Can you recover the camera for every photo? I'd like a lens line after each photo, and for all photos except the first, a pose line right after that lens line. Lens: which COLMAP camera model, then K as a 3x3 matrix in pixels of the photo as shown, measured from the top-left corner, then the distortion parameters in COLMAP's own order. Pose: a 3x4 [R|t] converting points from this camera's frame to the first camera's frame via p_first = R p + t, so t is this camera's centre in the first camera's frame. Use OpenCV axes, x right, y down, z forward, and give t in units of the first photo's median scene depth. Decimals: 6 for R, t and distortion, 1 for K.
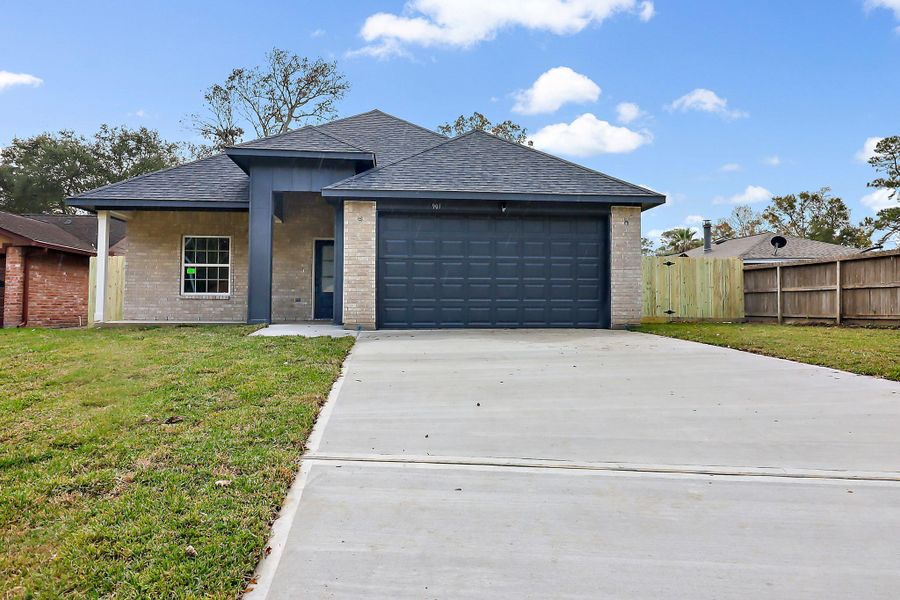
lens RADIAL K [[601.7, 0, 450.1], [0, 601.7, 287.6], [0, 0, 1]] dist [-0.021130, 0.000540]
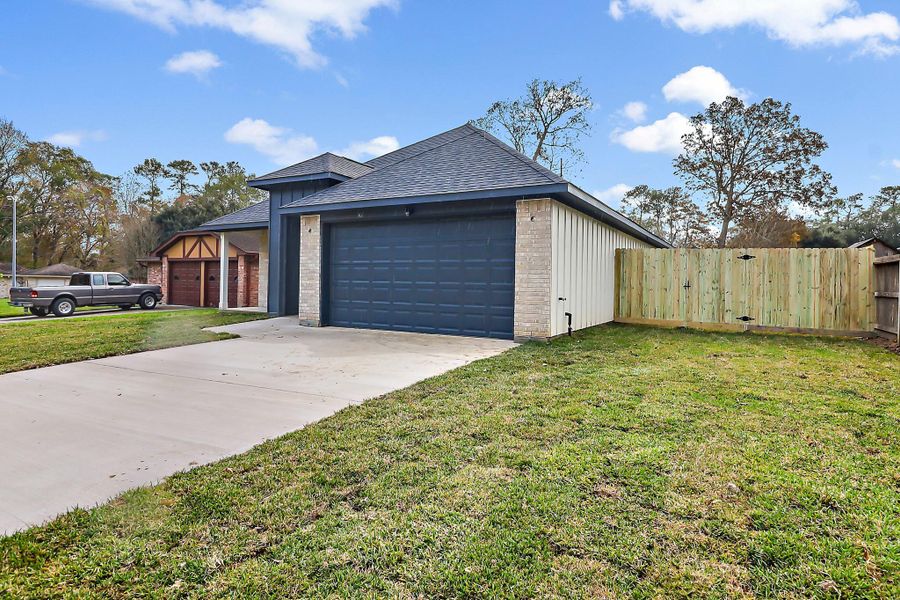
lens RADIAL K [[485.5, 0, 447.2], [0, 485.5, 285.0], [0, 0, 1]] dist [-0.000667, -0.000113]
pose [[0.826473, 0.011588, -0.562858, 0.486740], [0.004380, 0.999626, 0.027012, -0.027535], [0.562960, -0.024790, 0.826112, 0.302910]]
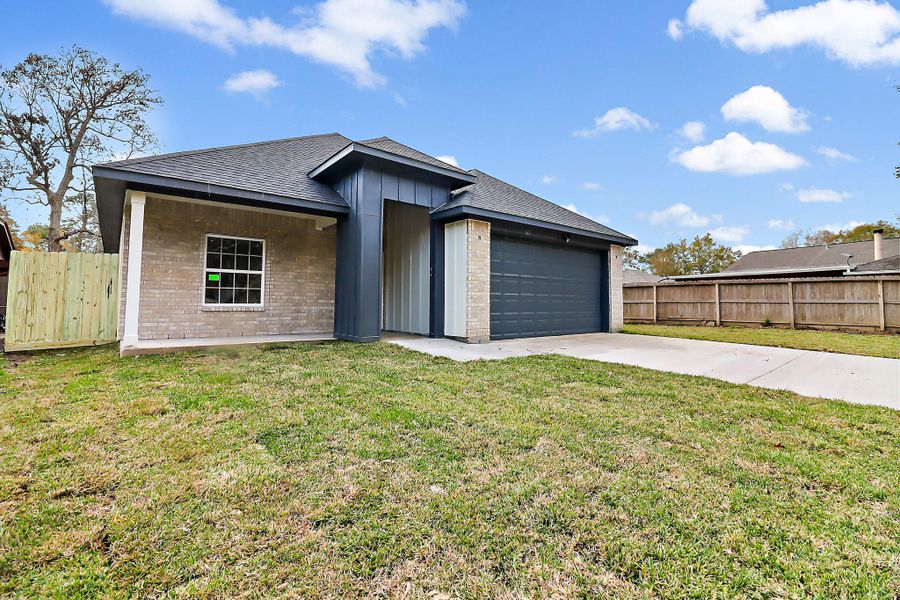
lens RADIAL K [[409.4, 0, 453.5], [0, 409.4, 294.9], [0, 0, 1]] dist [-0.009473, -0.000343]
pose [[0.834130, 0.014025, 0.551390, -0.472540], [-0.020549, 0.999773, 0.005656, -0.013722], [-0.551185, -0.016048, 0.834229, 0.346822]]
